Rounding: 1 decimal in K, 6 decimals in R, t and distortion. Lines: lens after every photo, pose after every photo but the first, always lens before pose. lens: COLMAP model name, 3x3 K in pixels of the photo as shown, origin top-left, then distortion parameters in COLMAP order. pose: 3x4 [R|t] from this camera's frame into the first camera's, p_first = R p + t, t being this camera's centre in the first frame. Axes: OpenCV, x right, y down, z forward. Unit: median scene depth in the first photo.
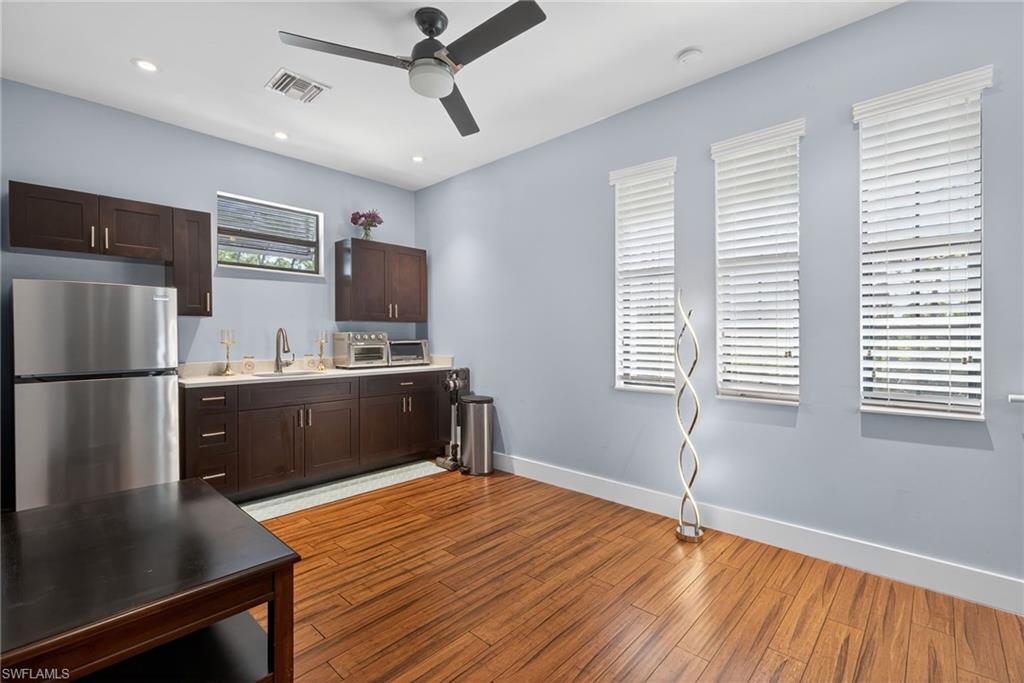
lens RADIAL K [[448.8, 0, 511.8], [0, 448.8, 340.2], [0, 0, 1]] dist [-0.001033, -0.000153]
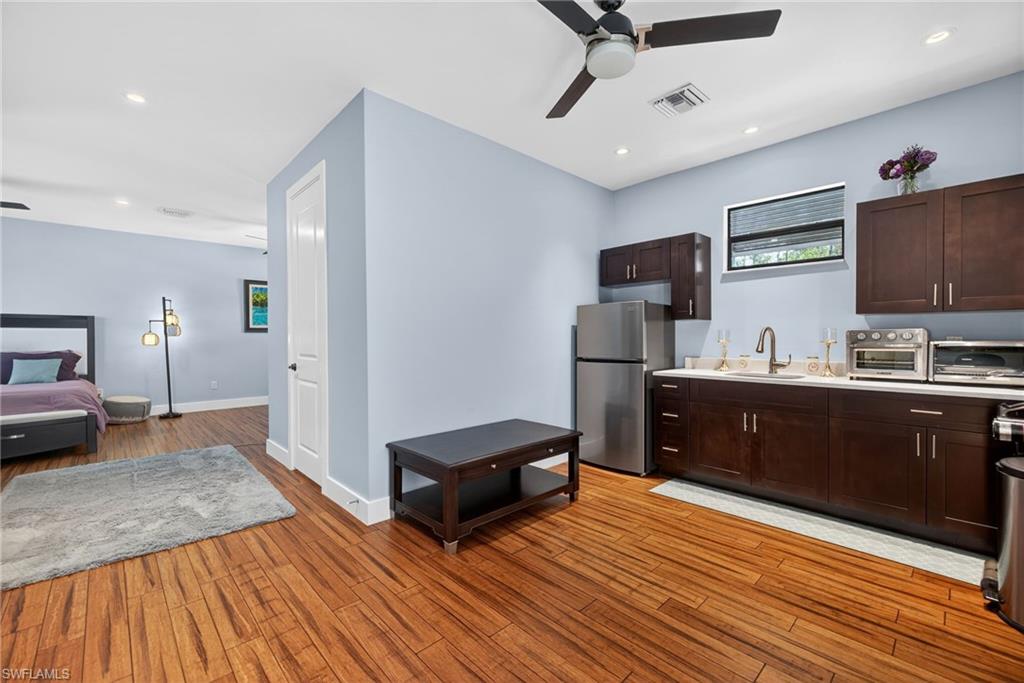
lens RADIAL K [[425.5, 0, 509.8], [0, 425.5, 338.5], [0, 0, 1]] dist [0.003757, 0.000428]
pose [[-0.058246, 0.004659, -0.998291, 0.504204], [-0.004444, 0.999978, 0.004926, -0.005035], [0.998292, 0.004724, -0.058224, 0.600602]]
